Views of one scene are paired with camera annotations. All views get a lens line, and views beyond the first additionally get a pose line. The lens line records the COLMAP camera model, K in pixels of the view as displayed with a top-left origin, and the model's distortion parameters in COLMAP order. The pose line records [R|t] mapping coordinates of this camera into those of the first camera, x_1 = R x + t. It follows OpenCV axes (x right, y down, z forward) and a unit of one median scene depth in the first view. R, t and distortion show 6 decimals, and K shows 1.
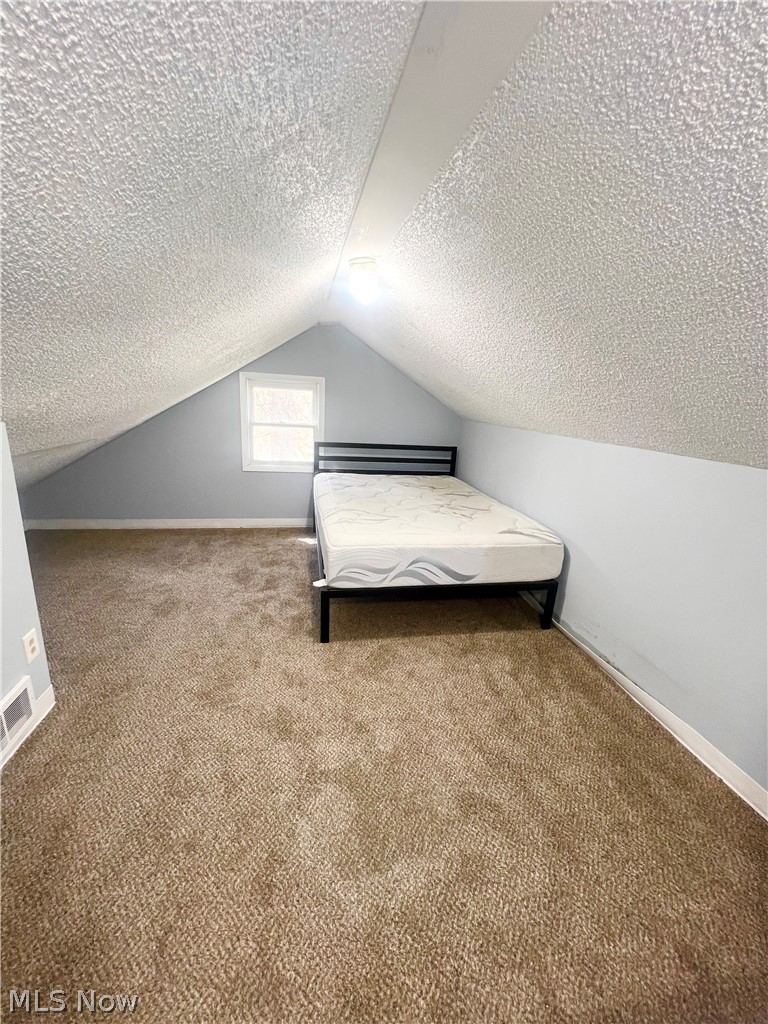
lens RADIAL K [[411.5, 0, 383.3], [0, 411.5, 513.0], [0, 0, 1]] dist [-0.001440, 0.000083]
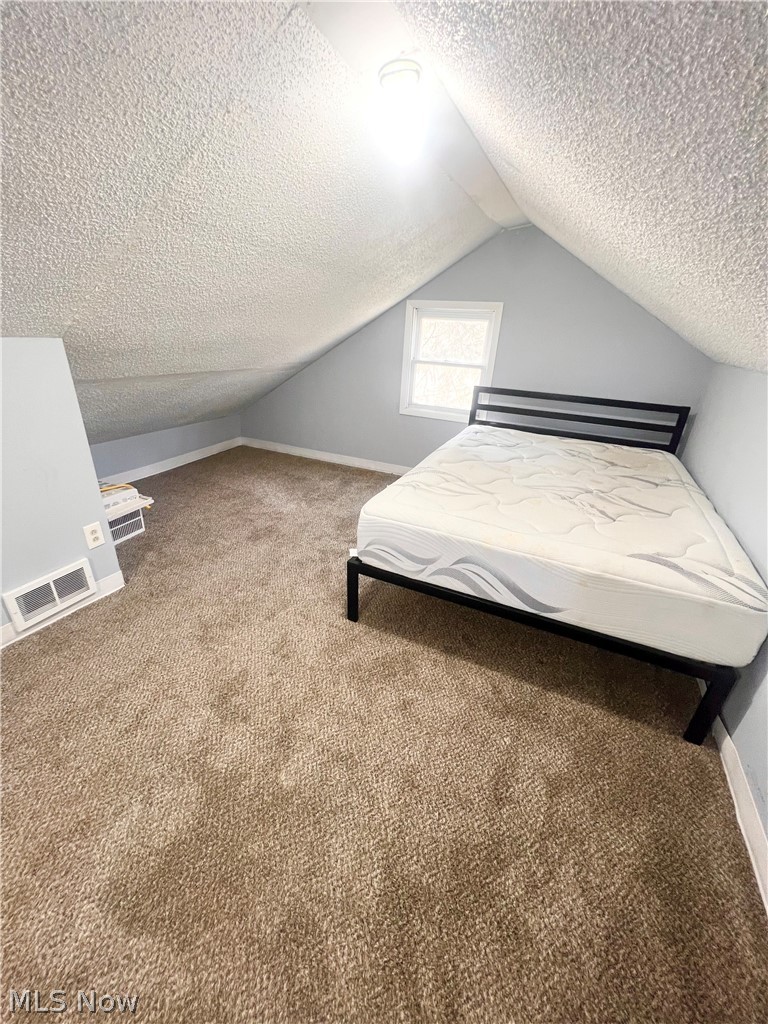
lens RADIAL K [[411.5, 0, 383.3], [0, 411.5, 513.0], [0, 0, 1]] dist [-0.001440, 0.000083]
pose [[0.805548, 0.226155, -0.547673, 0.310461], [-0.161677, 0.973116, 0.164032, -0.049050], [0.570046, -0.043589, 0.820456, 0.332556]]
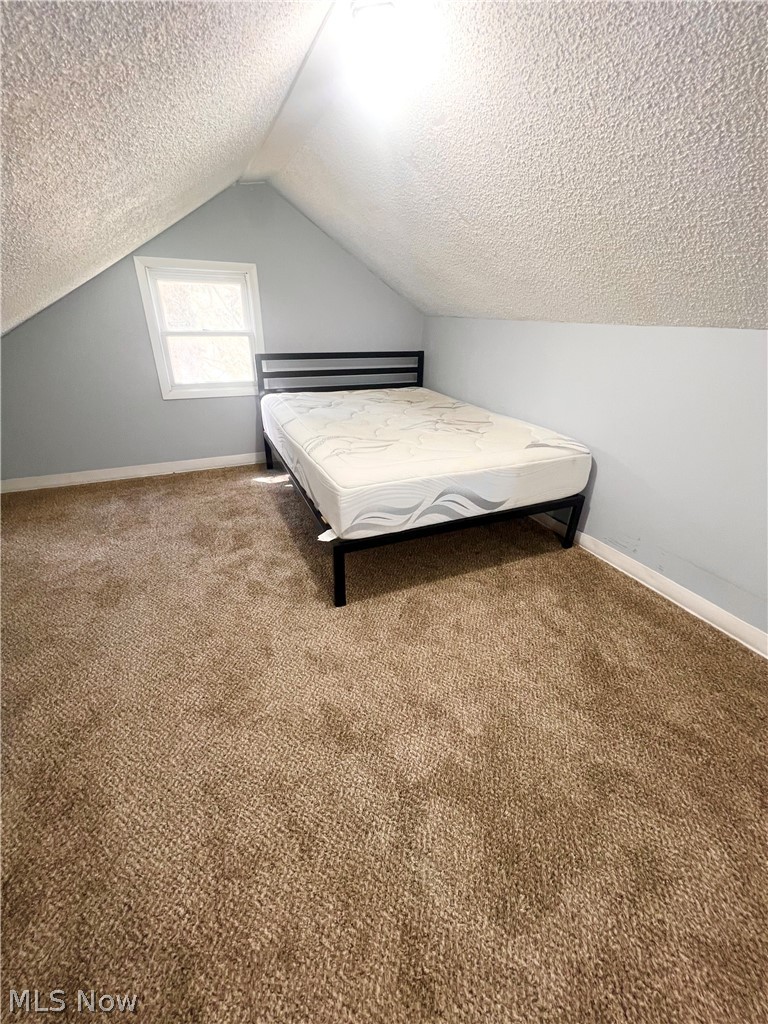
lens RADIAL K [[411.5, 0, 383.3], [0, 411.5, 513.0], [0, 0, 1]] dist [-0.001440, 0.000083]
pose [[0.974690, -0.129531, 0.182210, -0.176105], [0.092643, 0.975793, 0.198104, -0.015326], [-0.203460, -0.176210, 0.963096, 0.224880]]
